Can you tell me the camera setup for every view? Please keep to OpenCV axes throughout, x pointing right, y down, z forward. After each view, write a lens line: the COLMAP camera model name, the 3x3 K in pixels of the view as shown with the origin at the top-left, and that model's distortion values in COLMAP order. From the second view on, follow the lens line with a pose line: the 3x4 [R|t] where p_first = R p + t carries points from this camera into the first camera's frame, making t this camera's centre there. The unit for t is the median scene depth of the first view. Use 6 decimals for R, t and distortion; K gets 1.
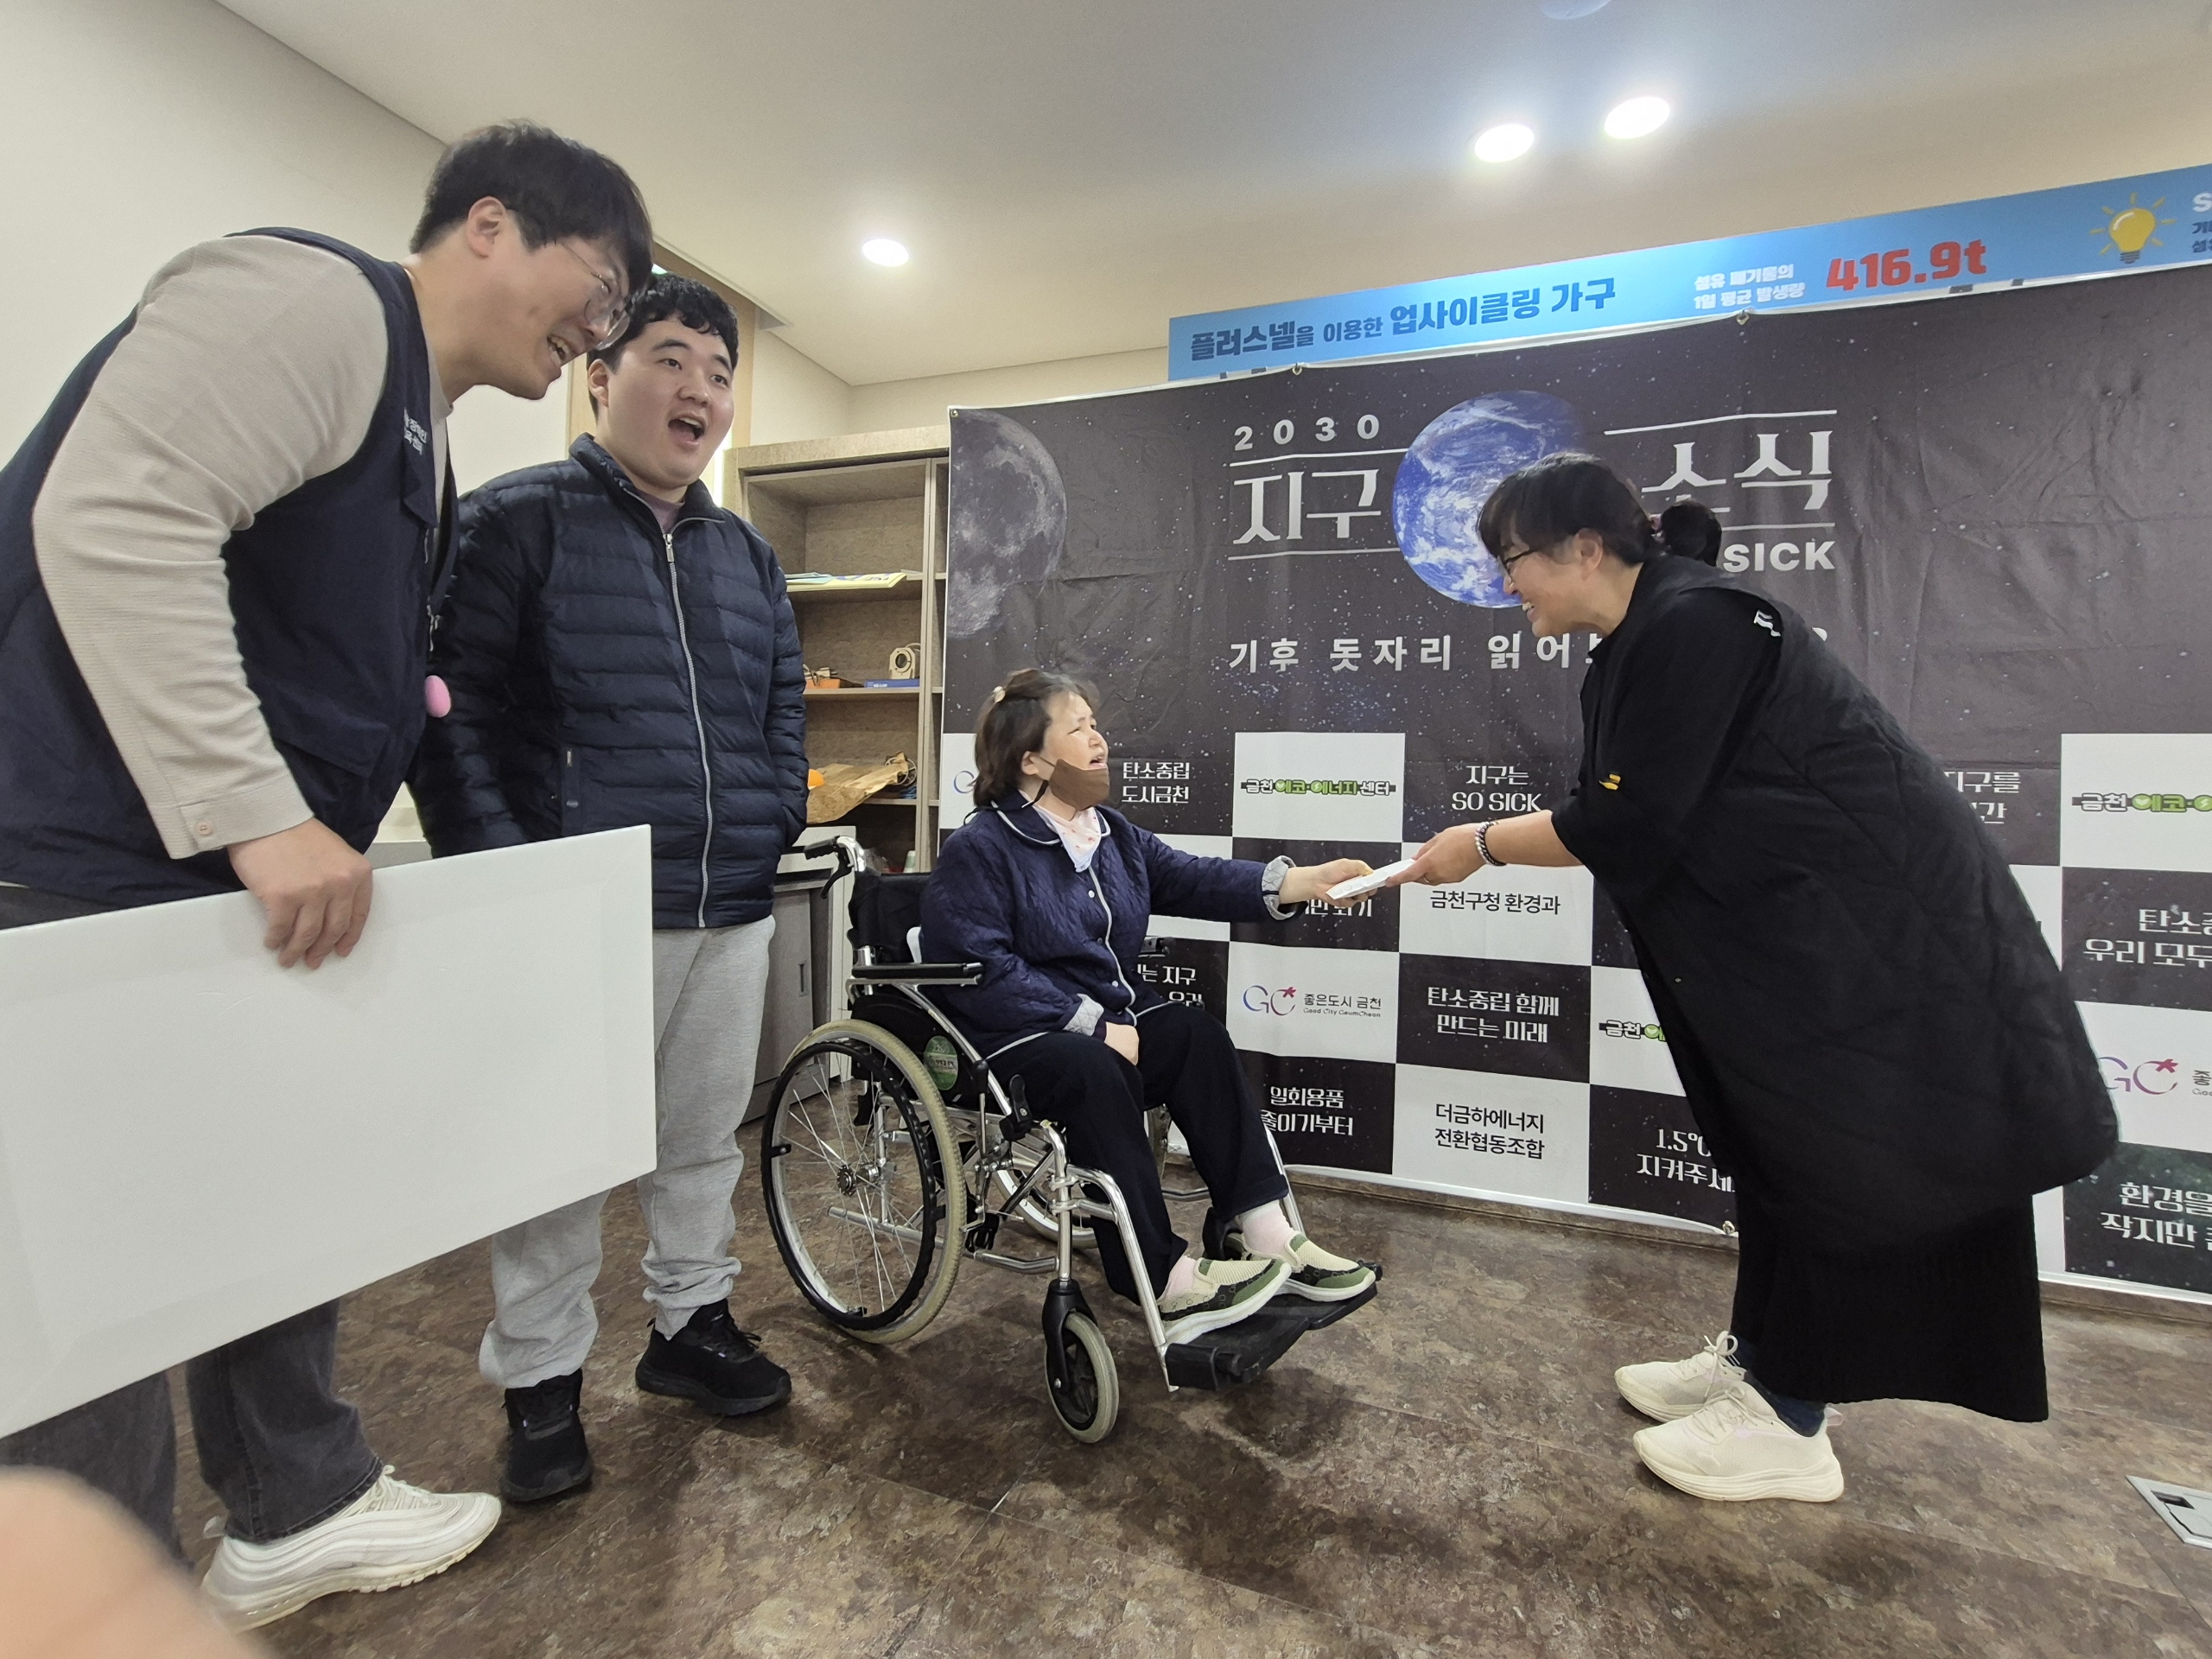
lens RADIAL K [[1061.5, 0, 1140.7], [0, 1061.5, 788.9], [0, 0, 1]] dist [0.016121, 0.000176]
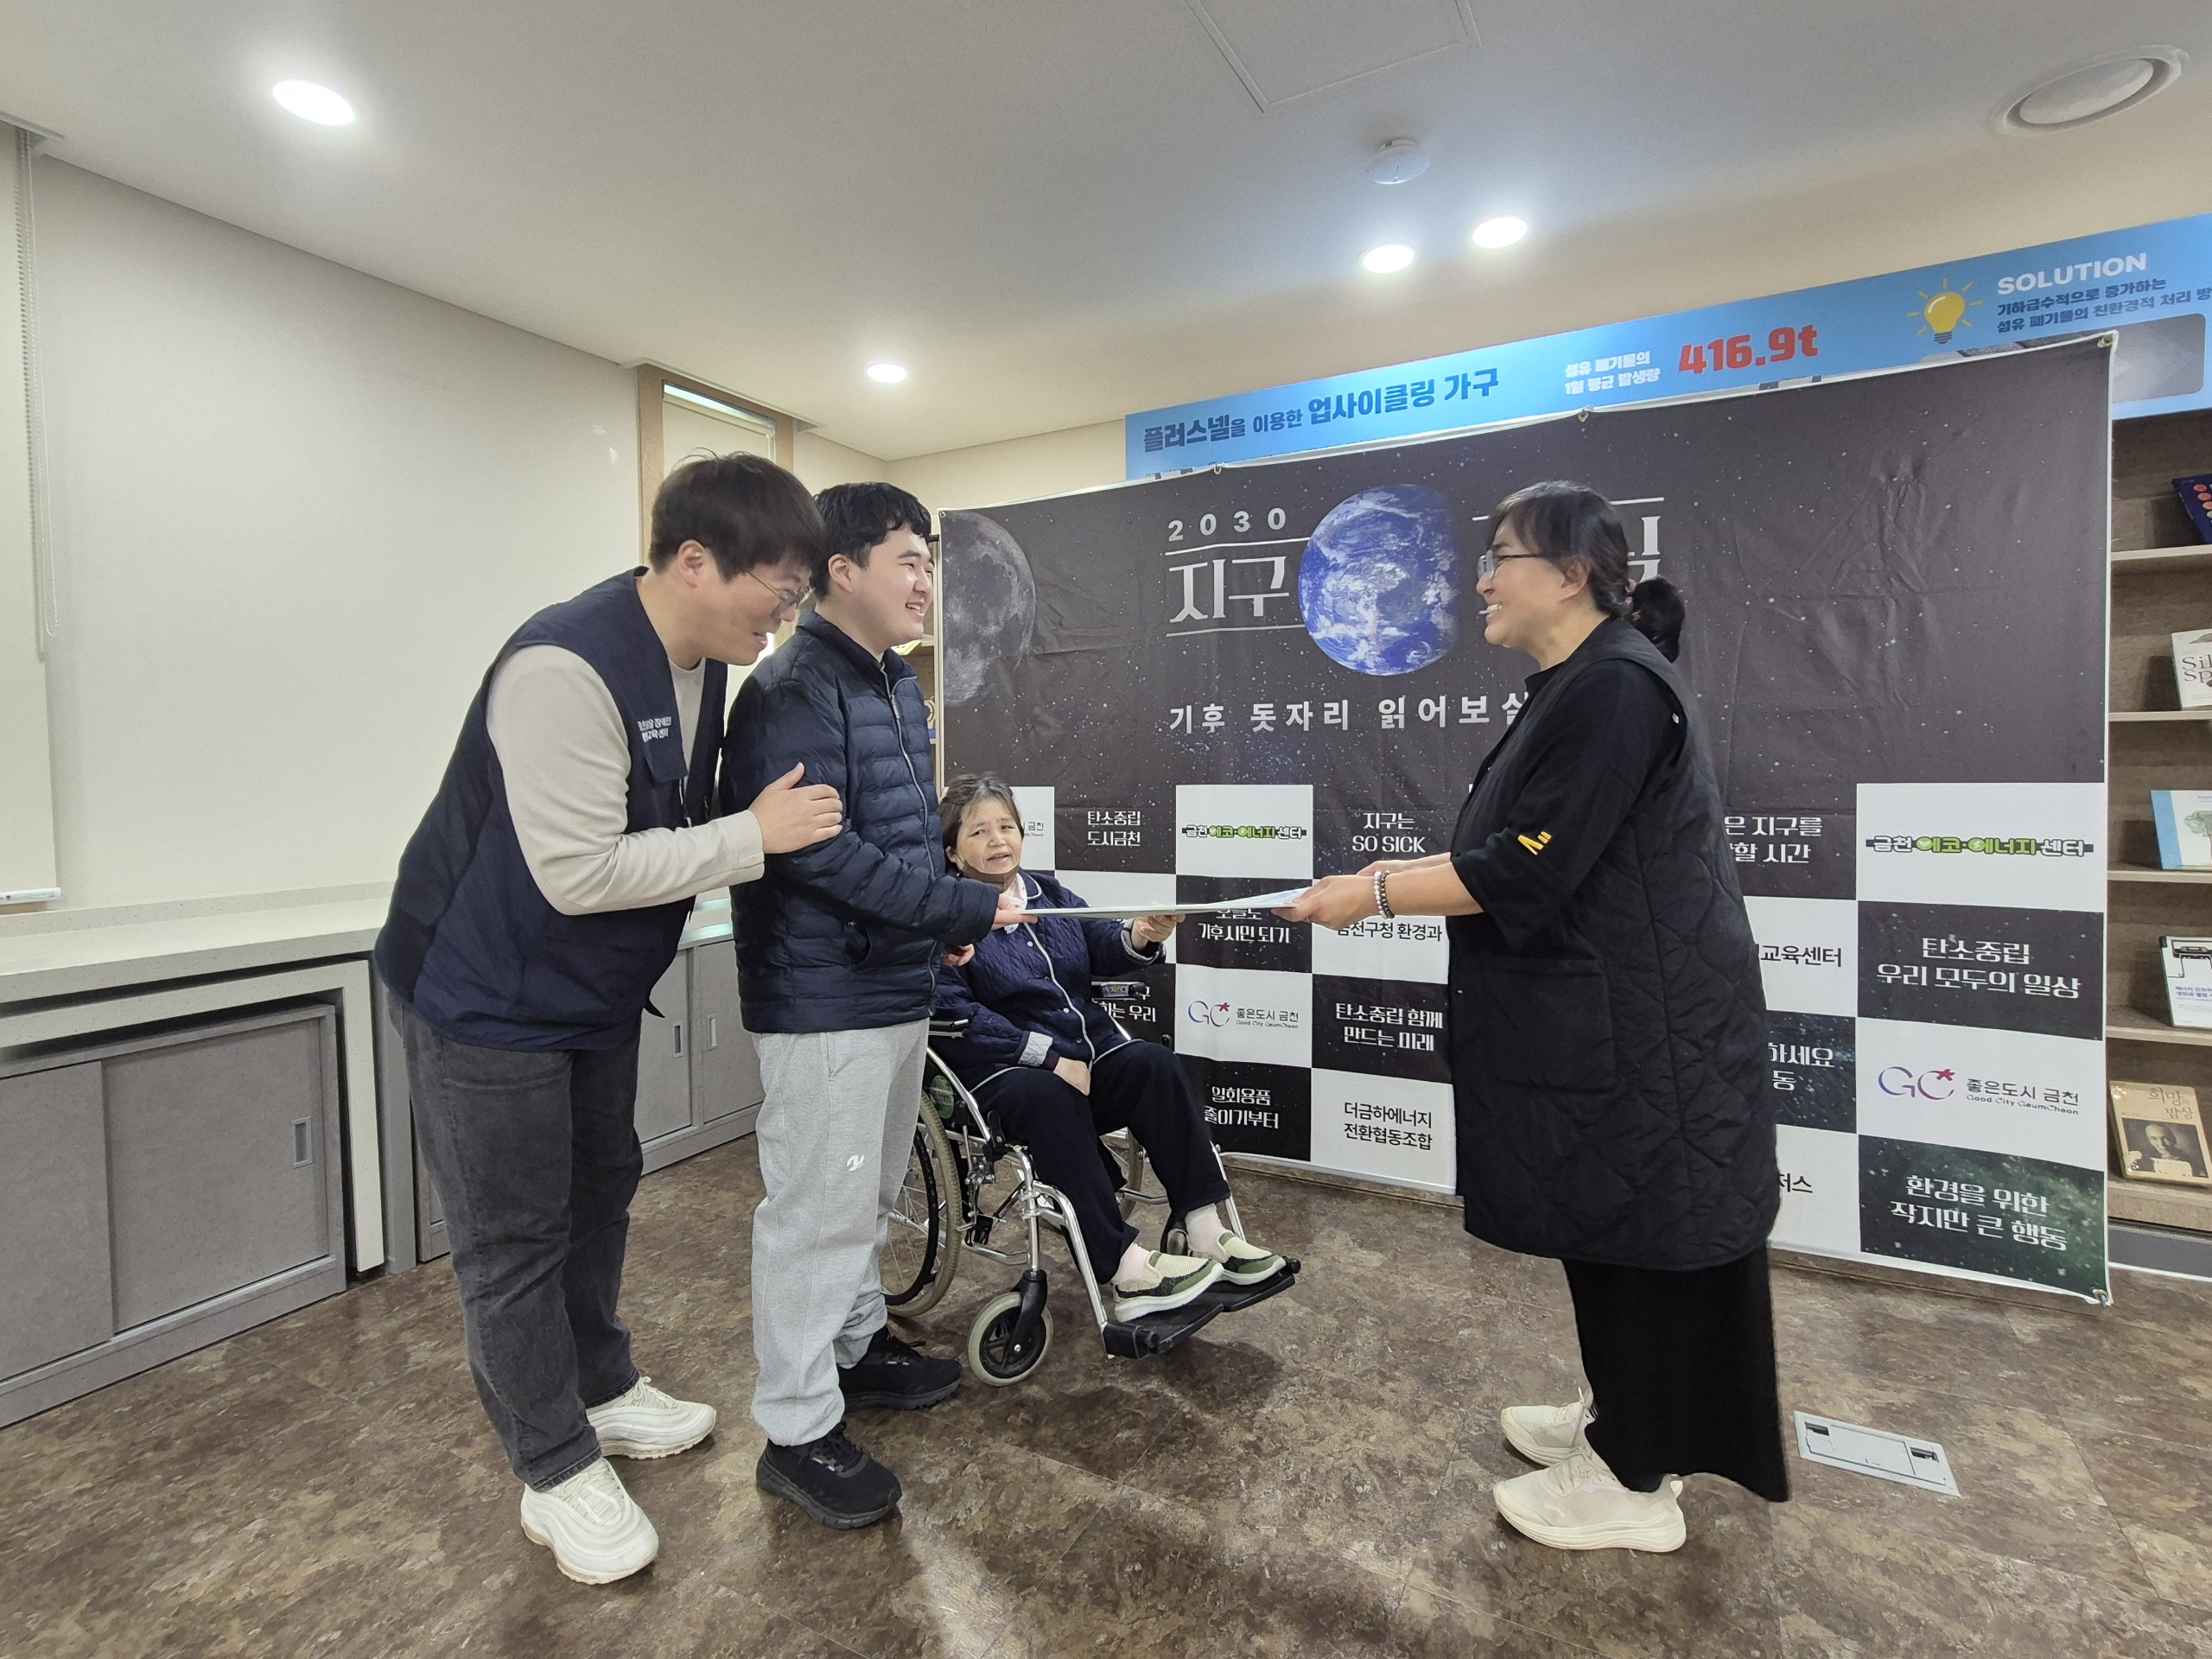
lens RADIAL K [[1061.5, 0, 1140.7], [0, 1061.5, 788.9], [0, 0, 1]] dist [0.016121, 0.000176]
pose [[0.992238, -0.034872, -0.119363, 0.200601], [0.038389, 0.998890, 0.027292, -0.087161], [0.118279, -0.031662, 0.992475, -0.174072]]
